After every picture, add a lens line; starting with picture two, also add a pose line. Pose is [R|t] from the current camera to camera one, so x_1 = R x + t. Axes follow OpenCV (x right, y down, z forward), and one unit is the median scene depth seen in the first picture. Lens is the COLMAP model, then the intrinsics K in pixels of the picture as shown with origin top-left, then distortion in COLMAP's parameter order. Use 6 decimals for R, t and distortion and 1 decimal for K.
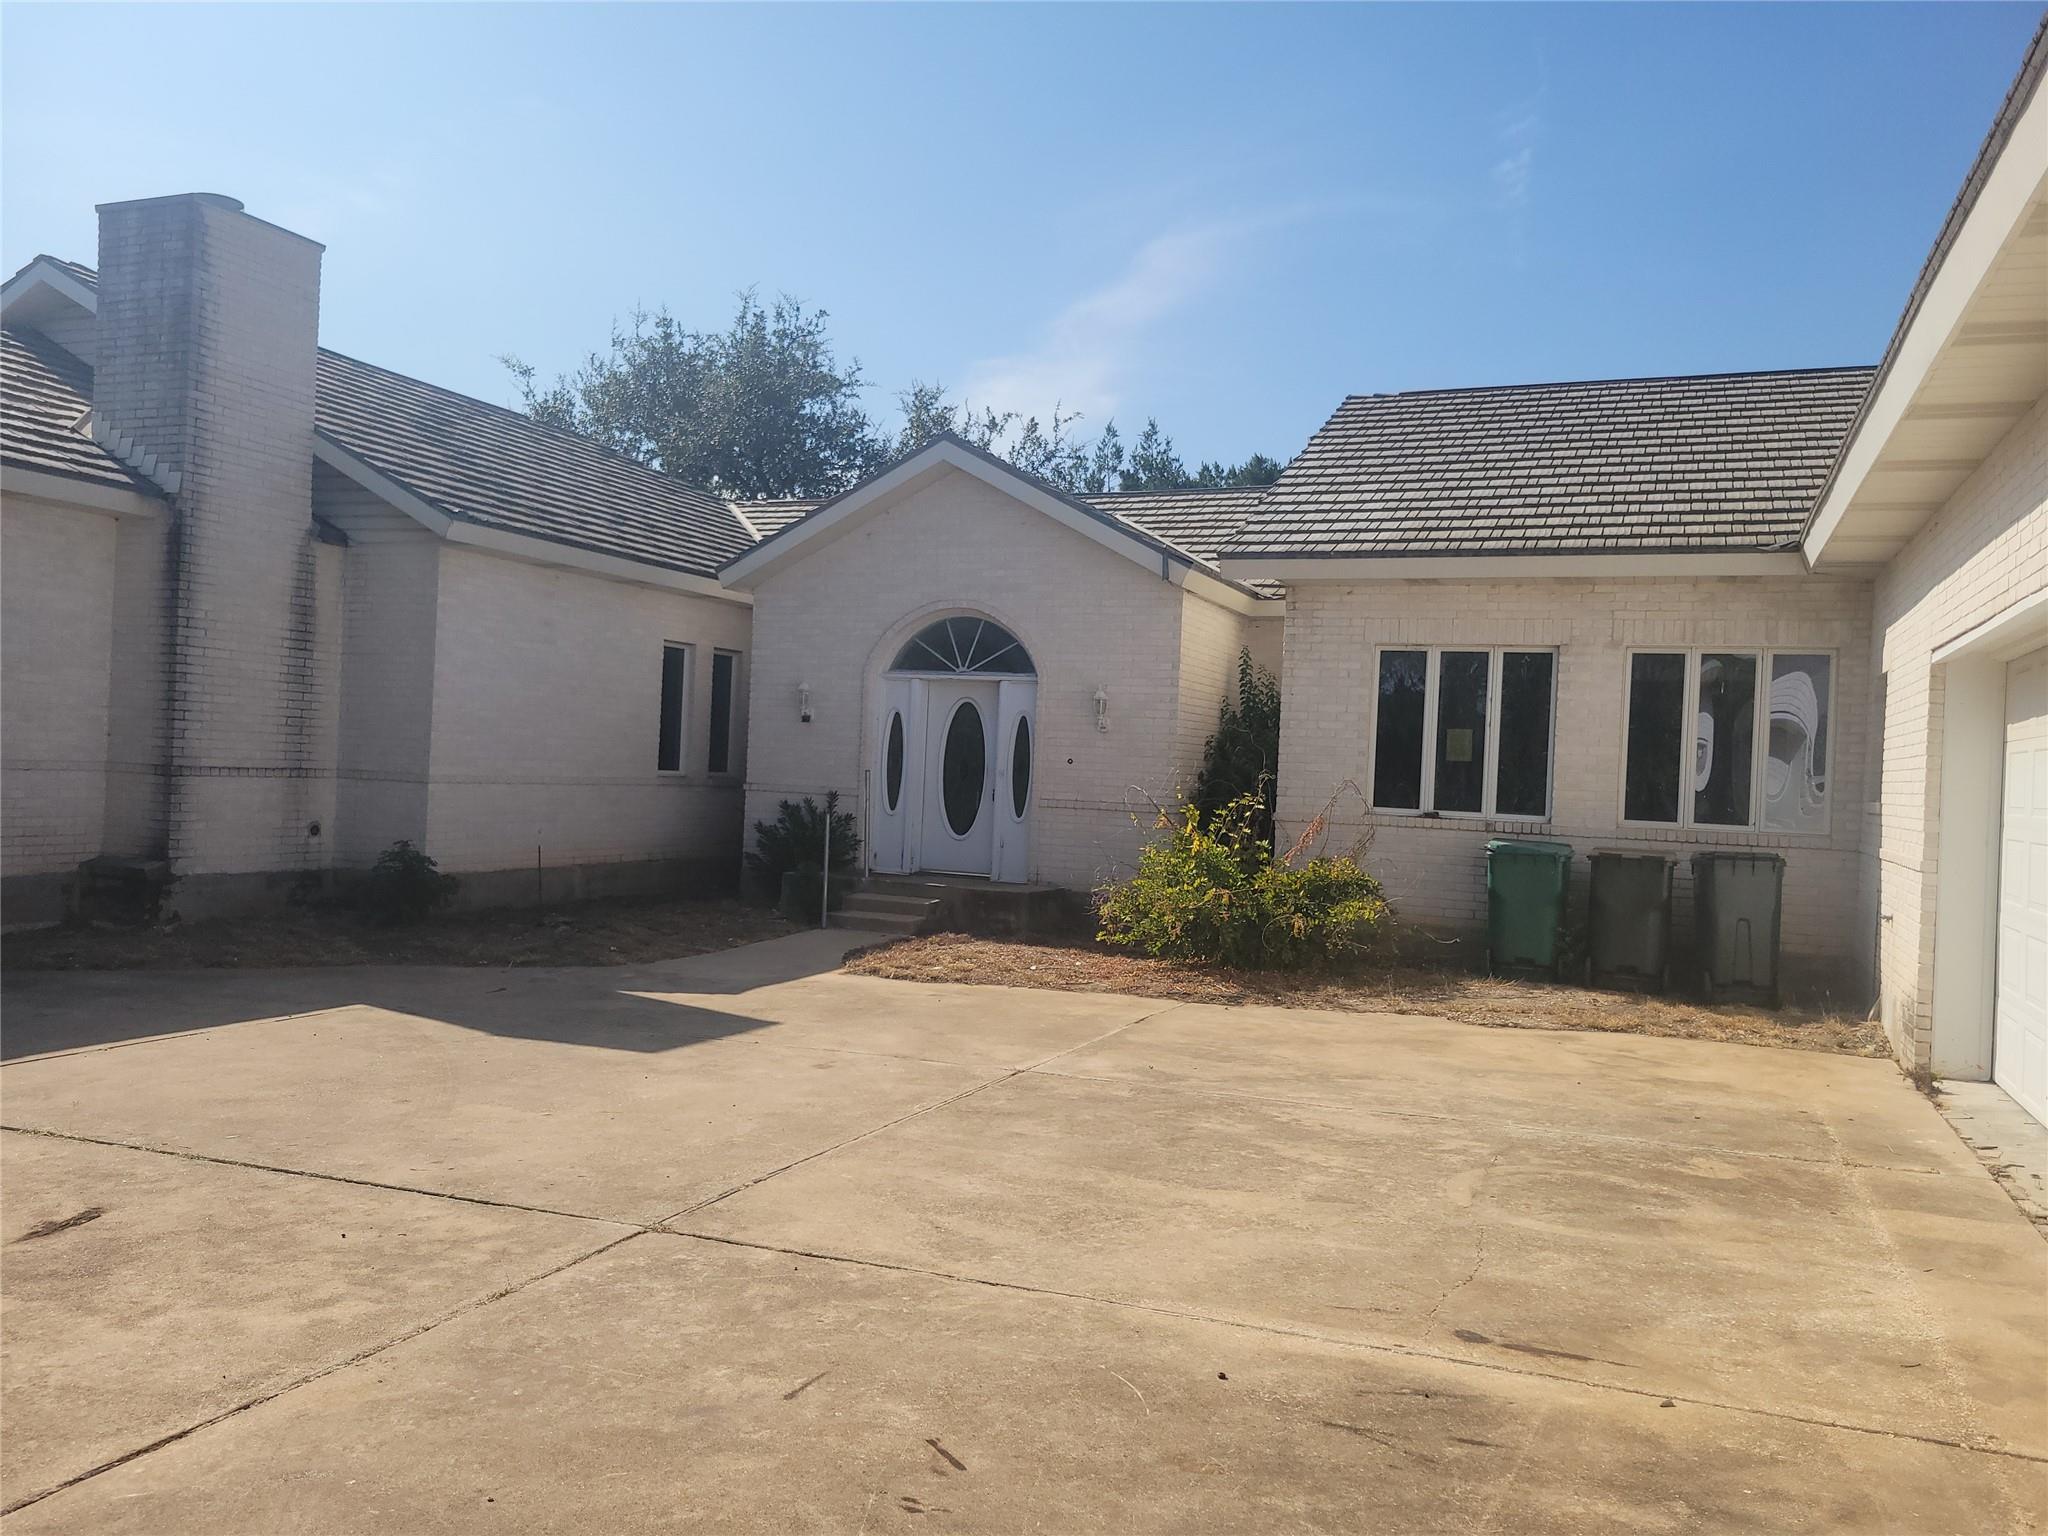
lens RADIAL K [[1470.3, 0, 1024.0], [0, 1470.3, 768.0], [0, 0, 1]] dist [0.055339, -0.058148]
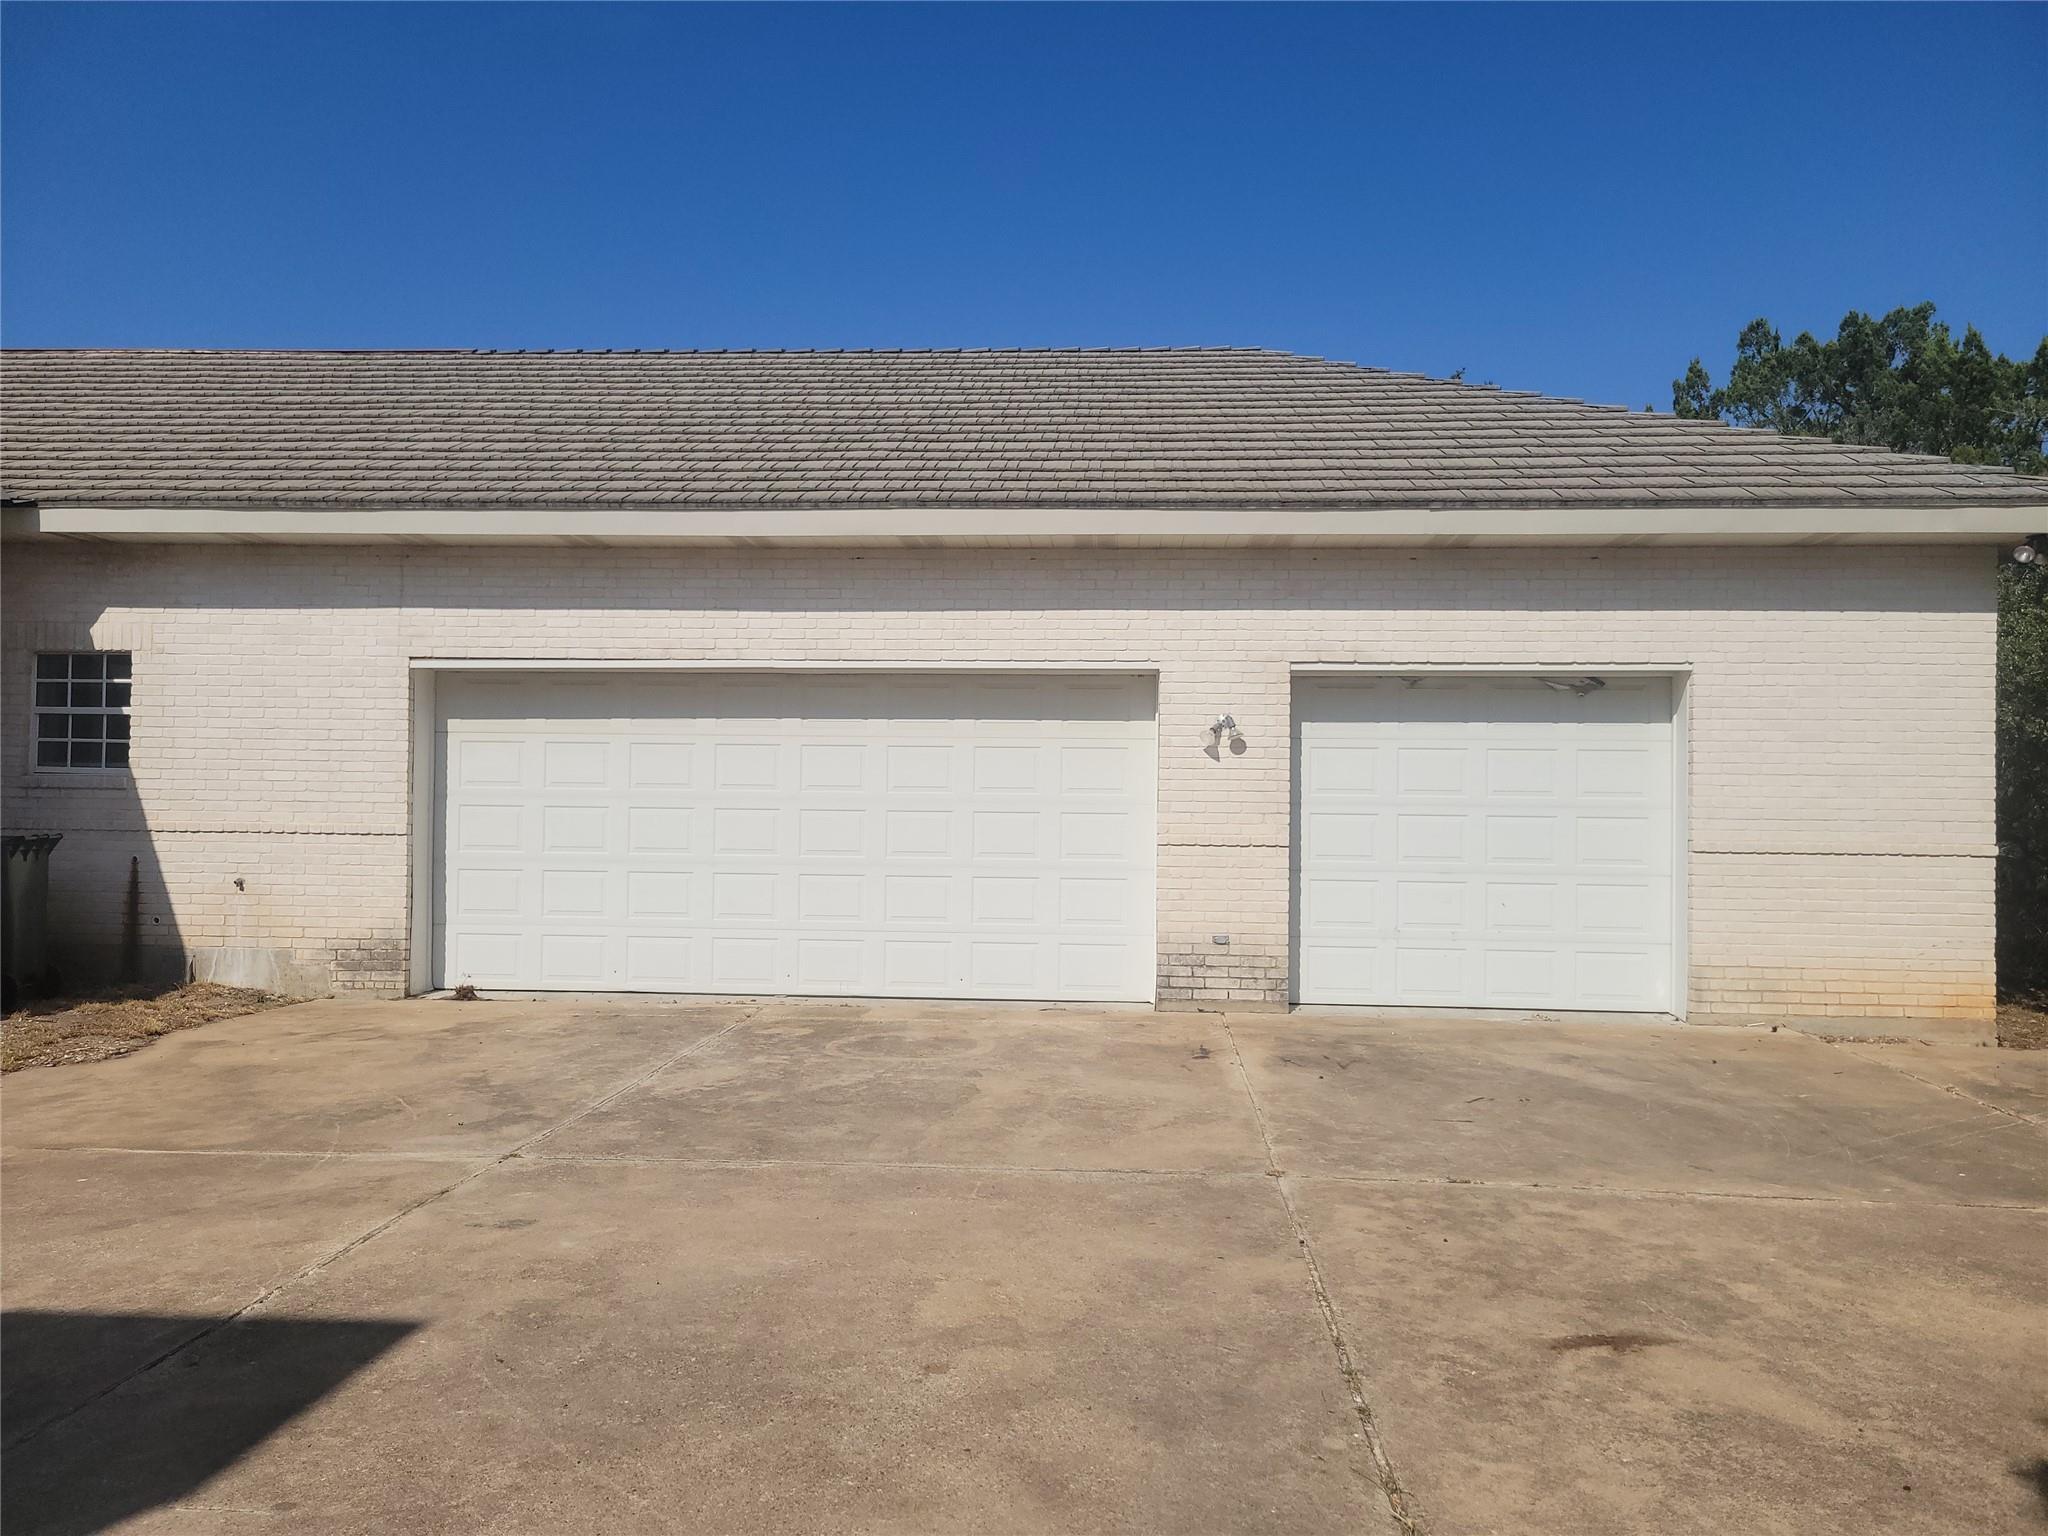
lens RADIAL K [[1520.5, 0, 1027.2], [0, 1520.5, 772.6], [0, 0, 1]] dist [0.067791, -0.050990]
pose [[-0.288562, -0.024924, 0.957137, -1.322730], [-0.025334, 0.999510, 0.018390, -0.033049], [-0.957126, -0.018942, -0.289052, 1.502511]]
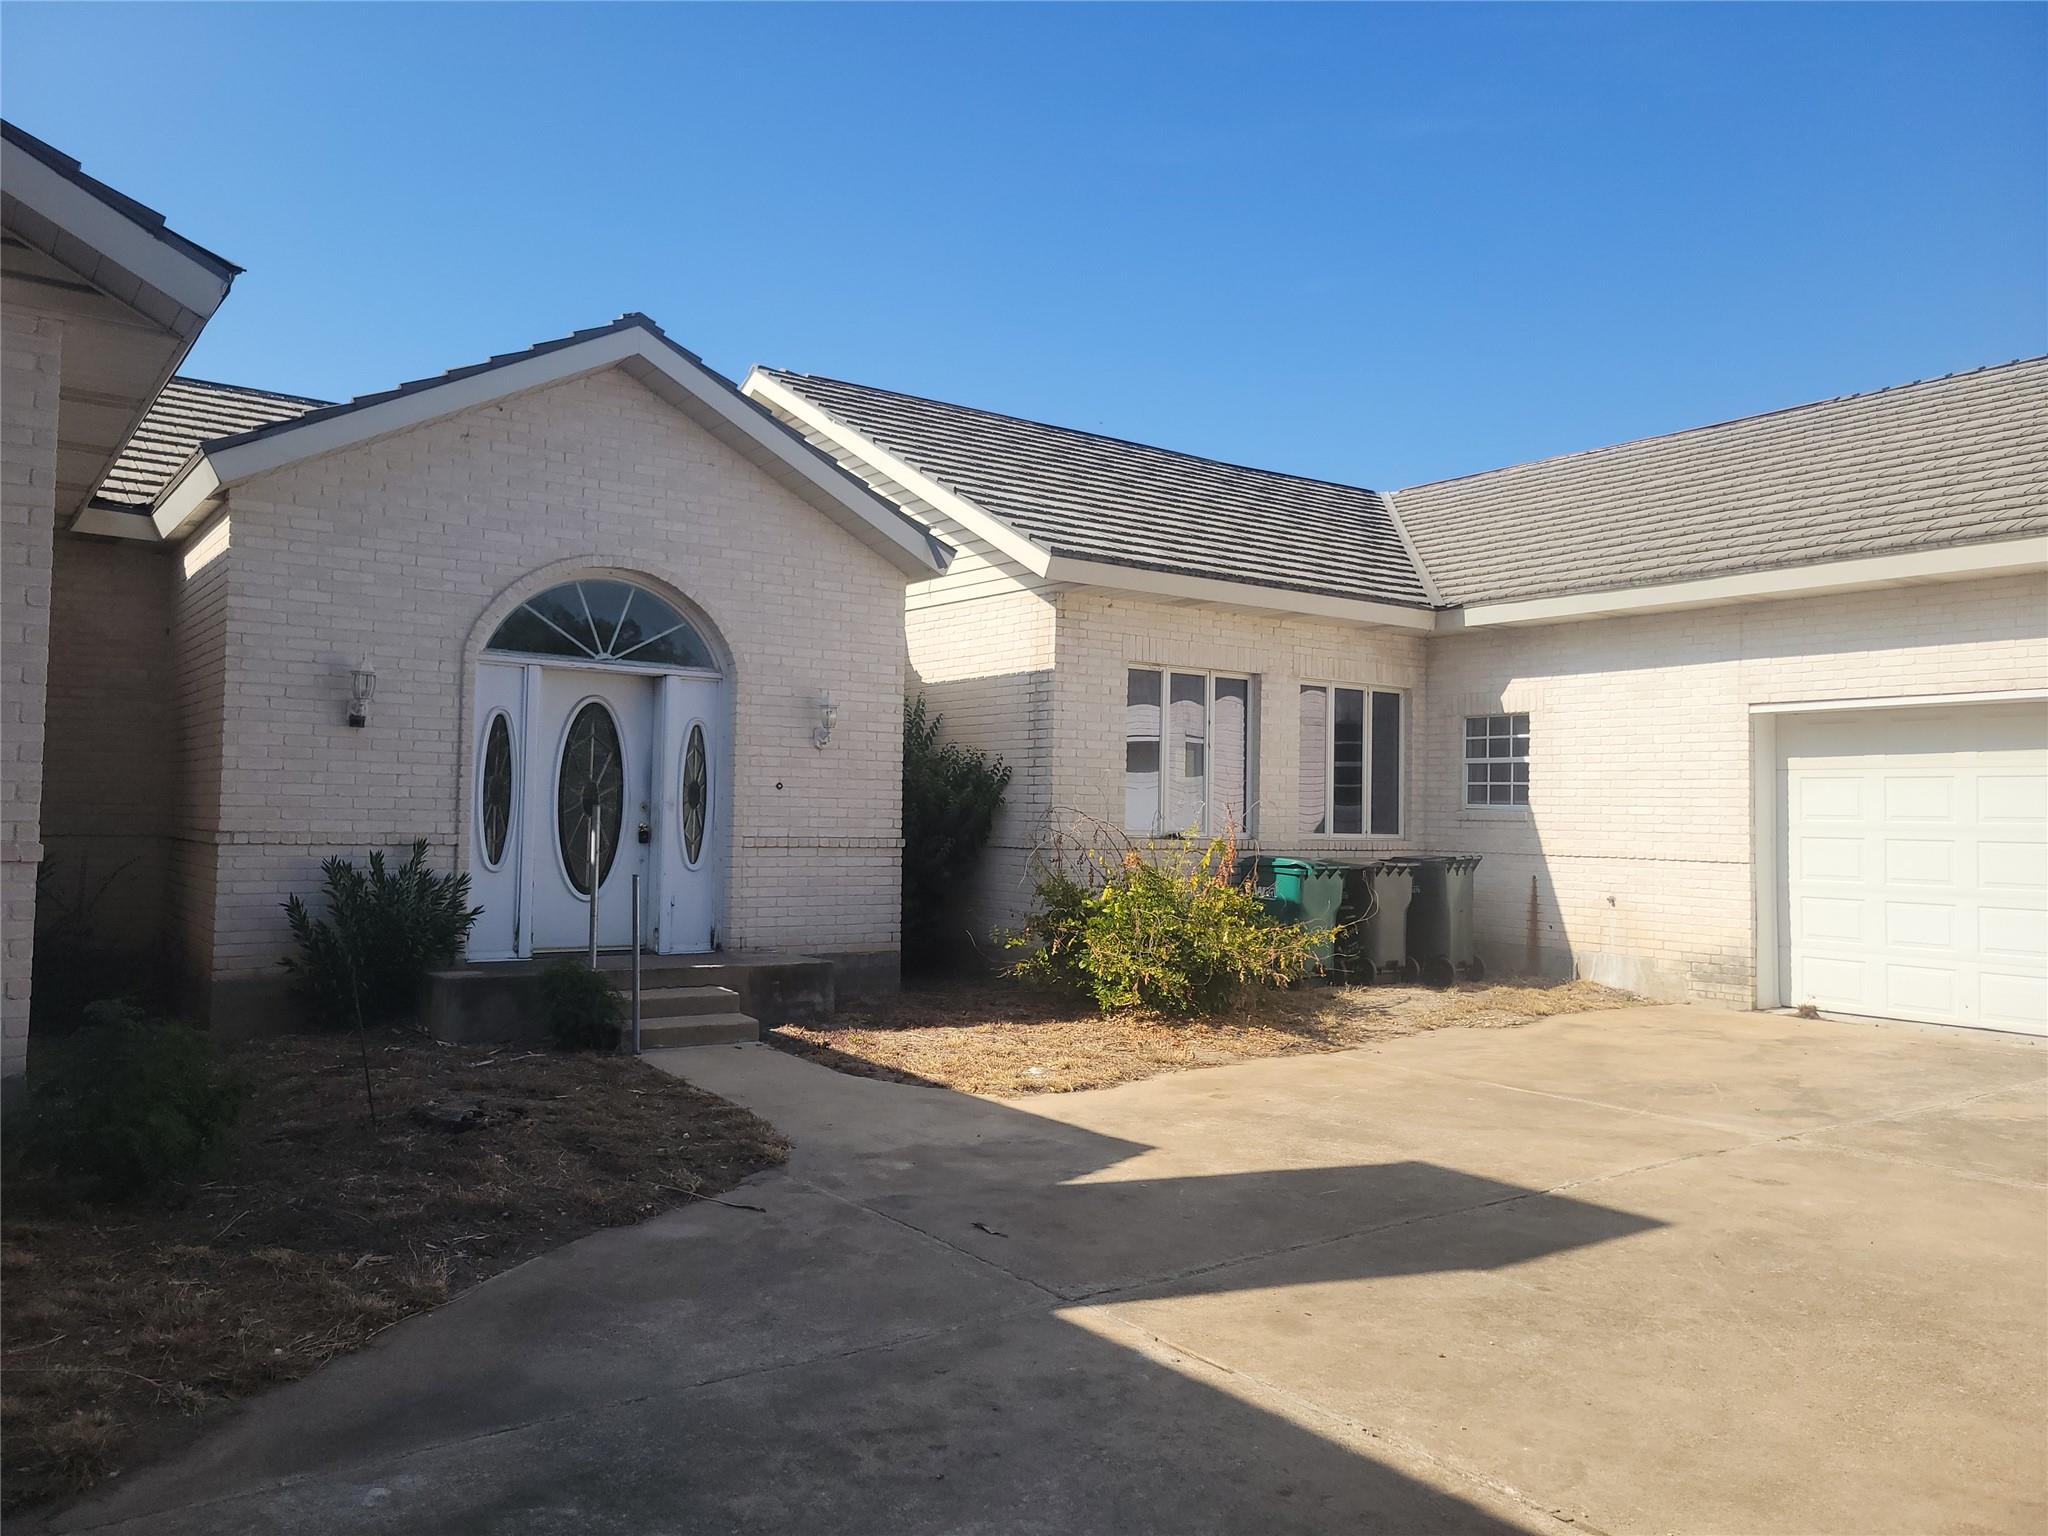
lens RADIAL K [[1520.5, 0, 1027.2], [0, 1520.5, 772.6], [0, 0, 1]] dist [0.067791, -0.050990]
pose [[0.548470, -0.008772, 0.836124, -1.642770], [0.005147, 0.999961, 0.007114, -0.048974], [-0.836154, 0.000402, 0.548494, 1.332879]]
